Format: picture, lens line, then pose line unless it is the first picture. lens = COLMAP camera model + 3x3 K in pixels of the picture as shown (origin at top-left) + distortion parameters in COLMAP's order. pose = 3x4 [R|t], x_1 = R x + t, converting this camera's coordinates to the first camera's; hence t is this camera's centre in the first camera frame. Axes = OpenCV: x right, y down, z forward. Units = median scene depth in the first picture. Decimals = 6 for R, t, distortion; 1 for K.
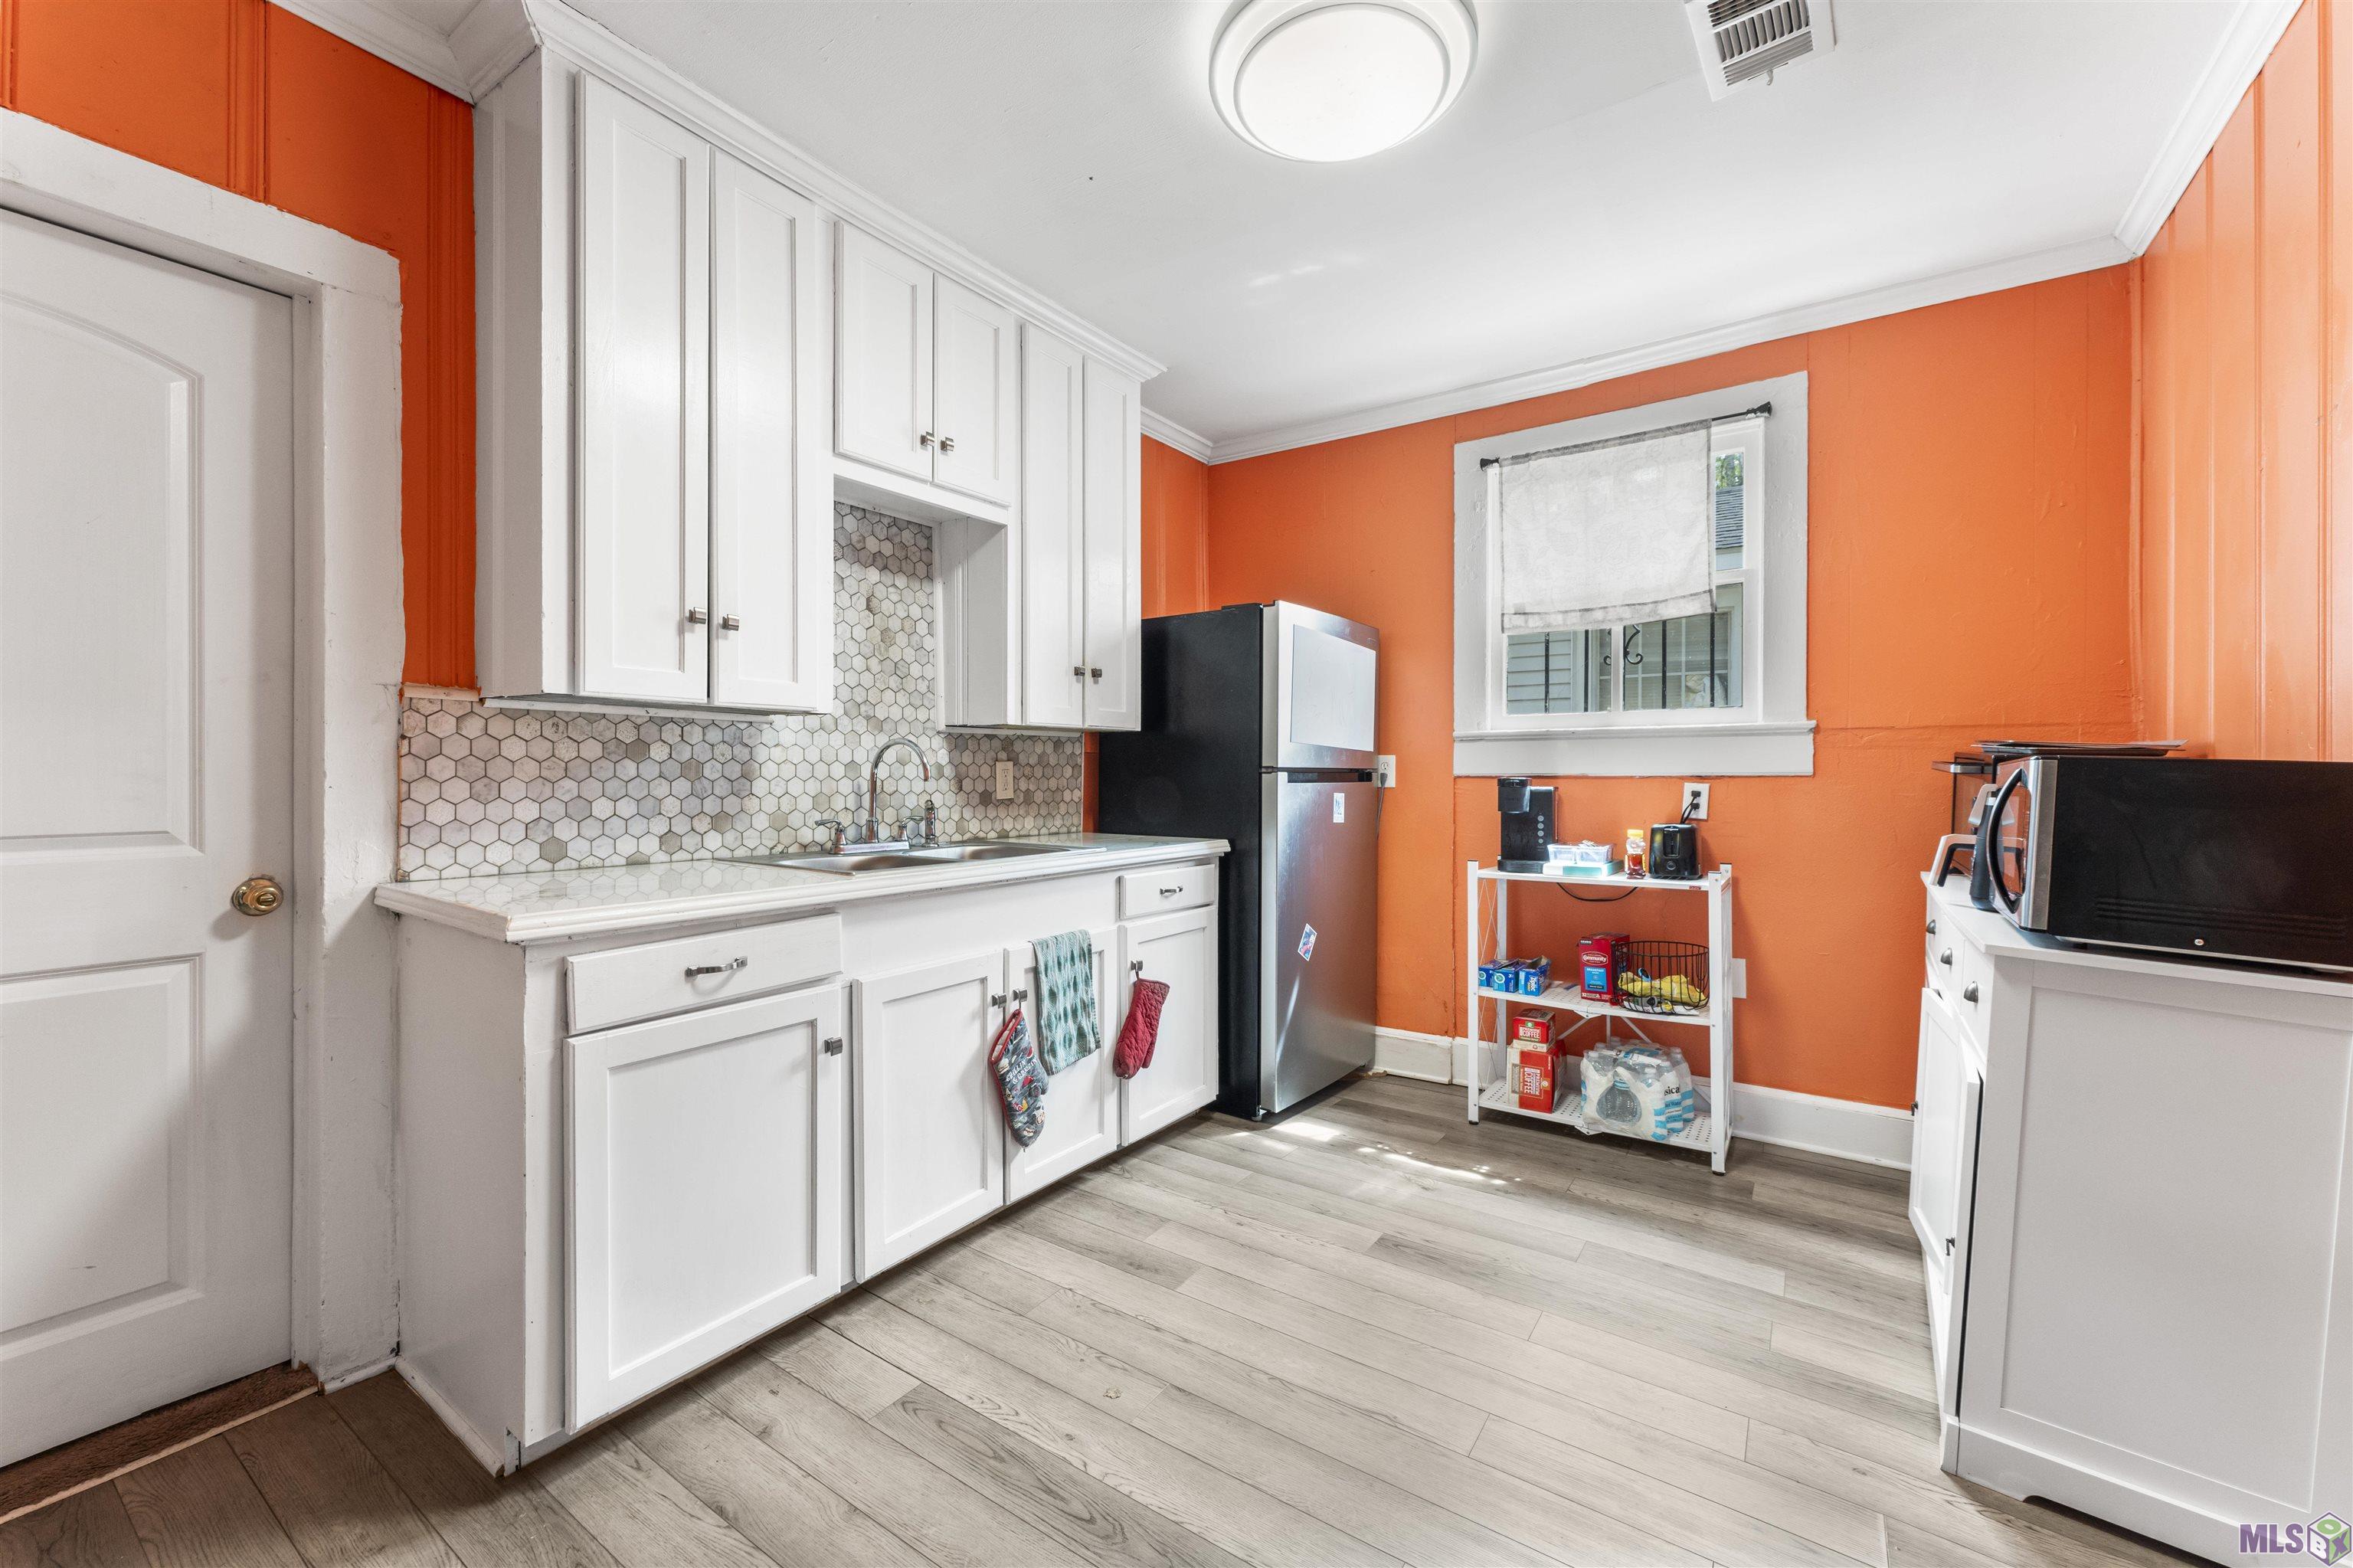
lens RADIAL K [[944.5, 0, 1172.9], [0, 944.5, 786.2], [0, 0, 1]] dist [-0.000322, -0.000030]
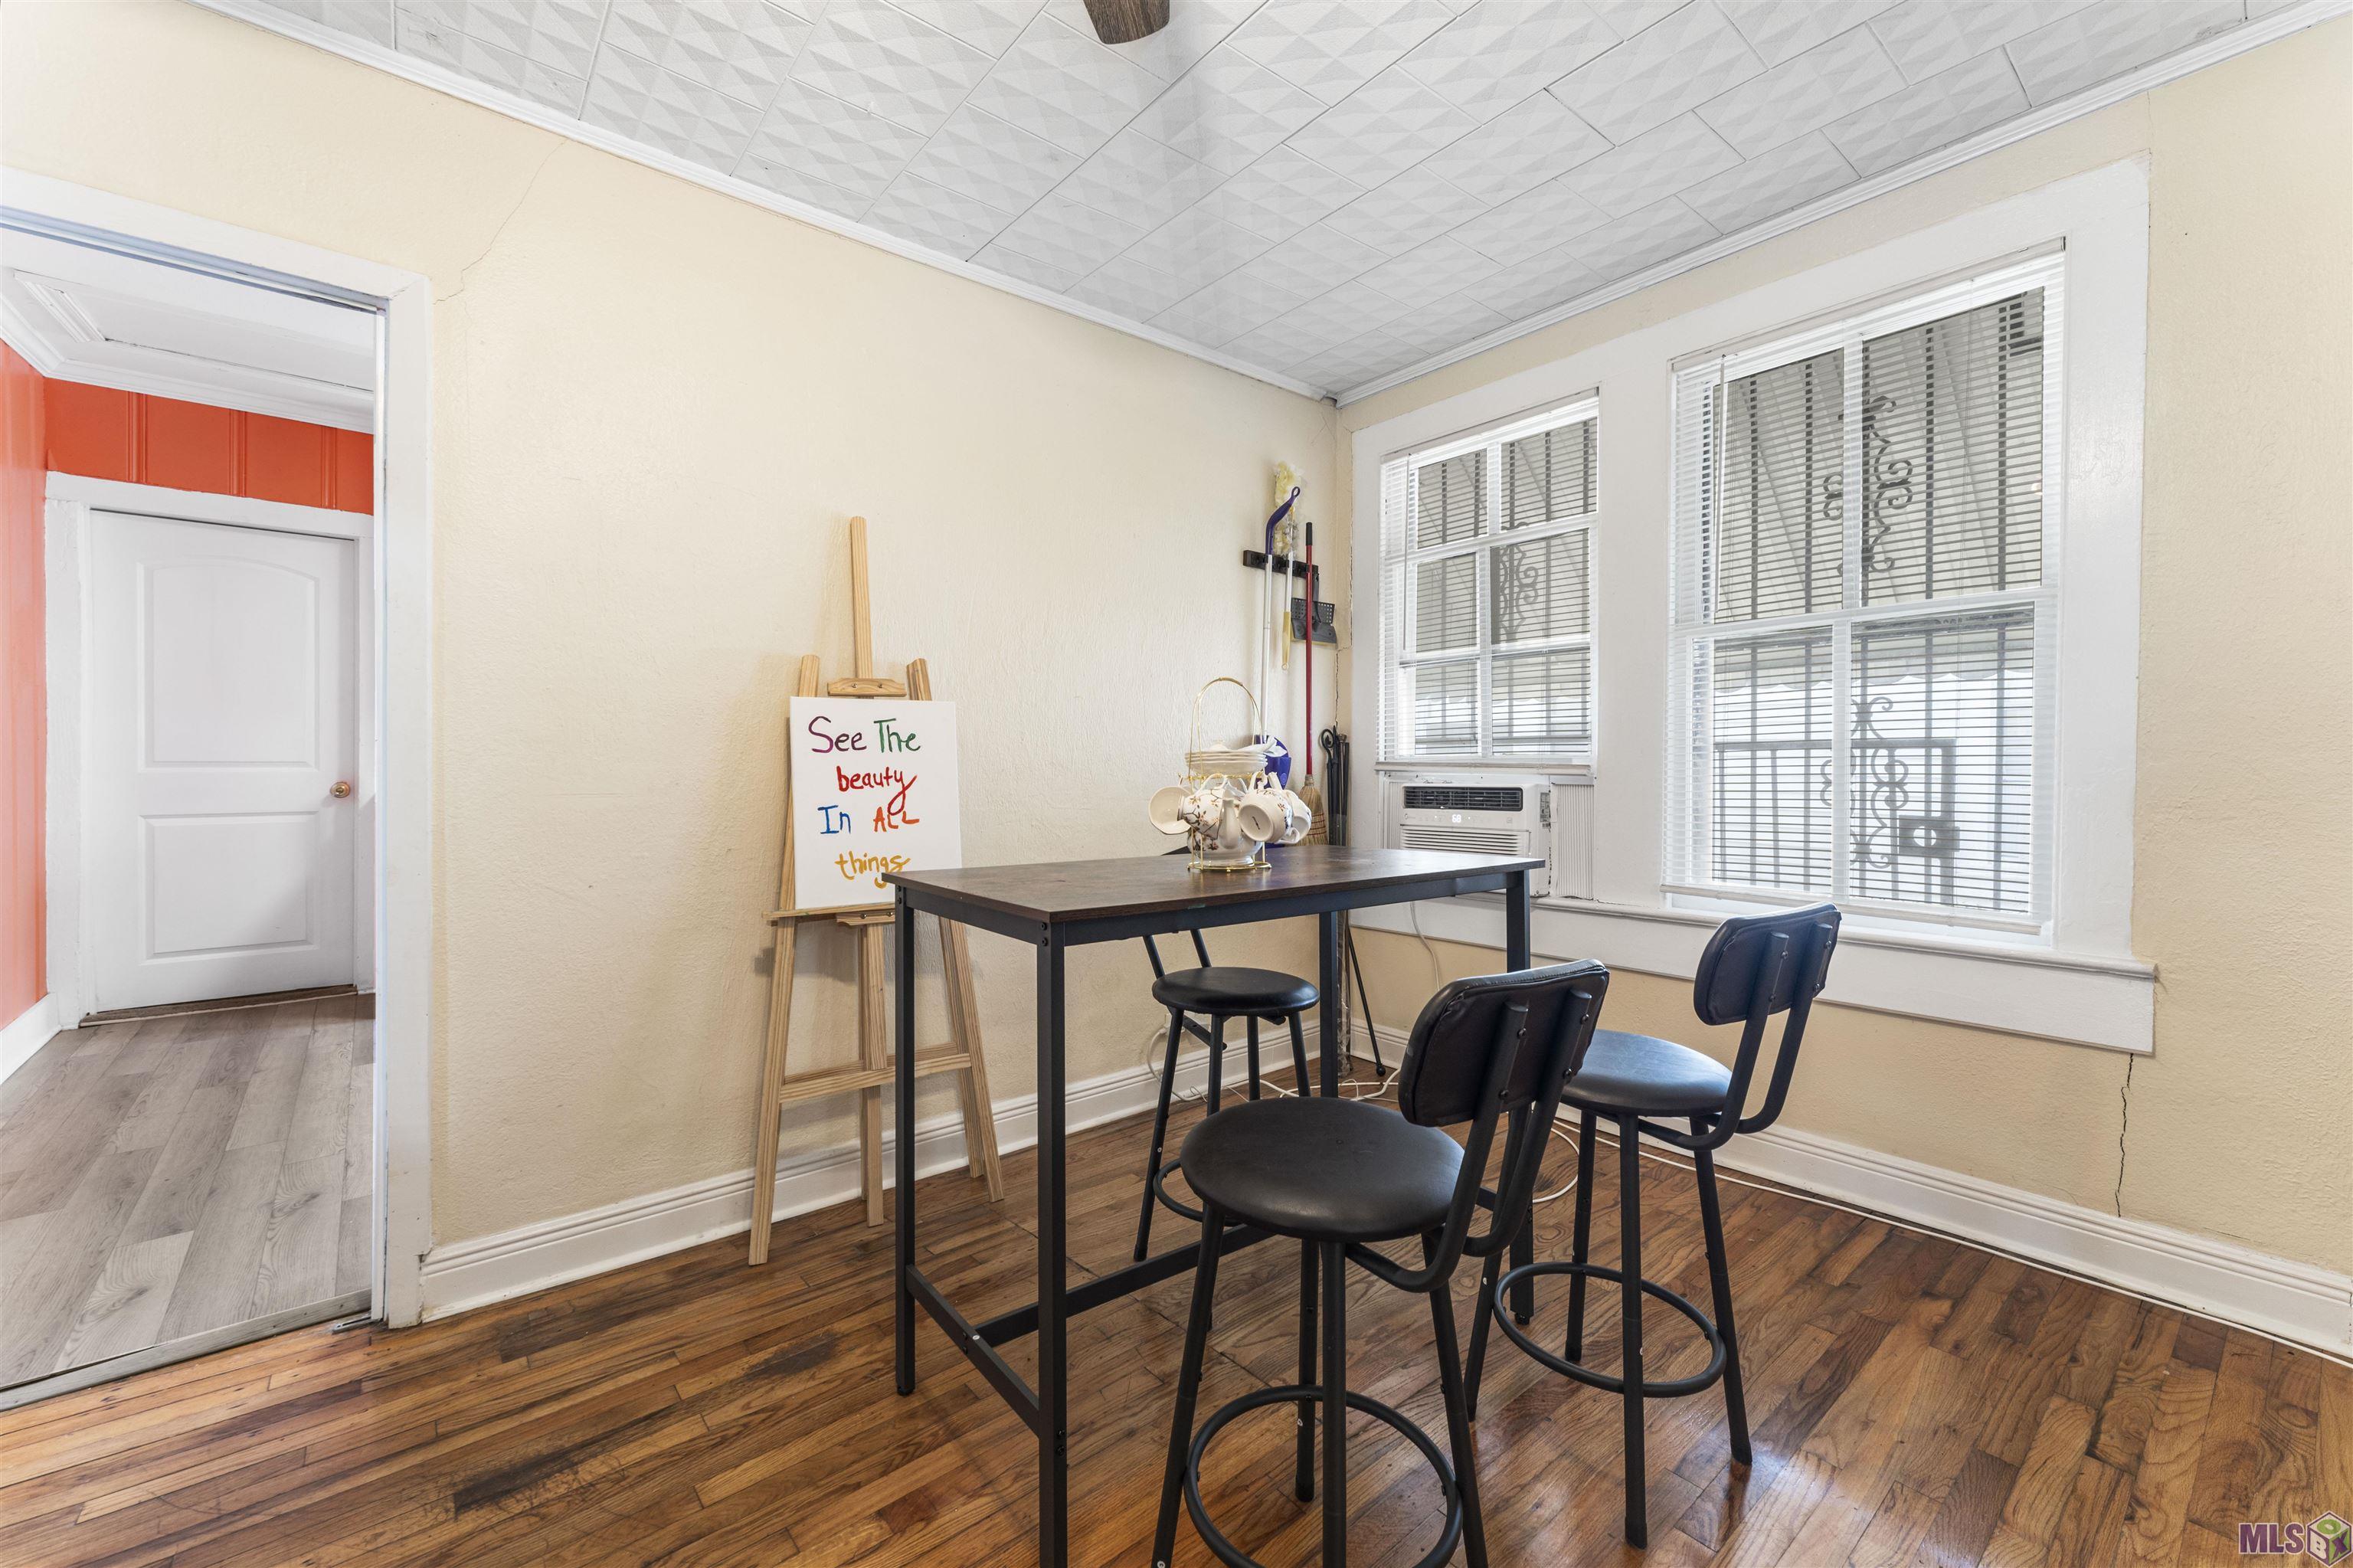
lens RADIAL K [[944.5, 0, 1177.8], [0, 944.5, 767.0], [0, 0, 1]] dist [-0.000322, -0.000030]
pose [[0.966612, 0.003675, -0.256218, 1.777553], [-0.004029, 0.999992, -0.000857, 0.053859], [0.256212, 0.001861, 0.966619, -0.814218]]
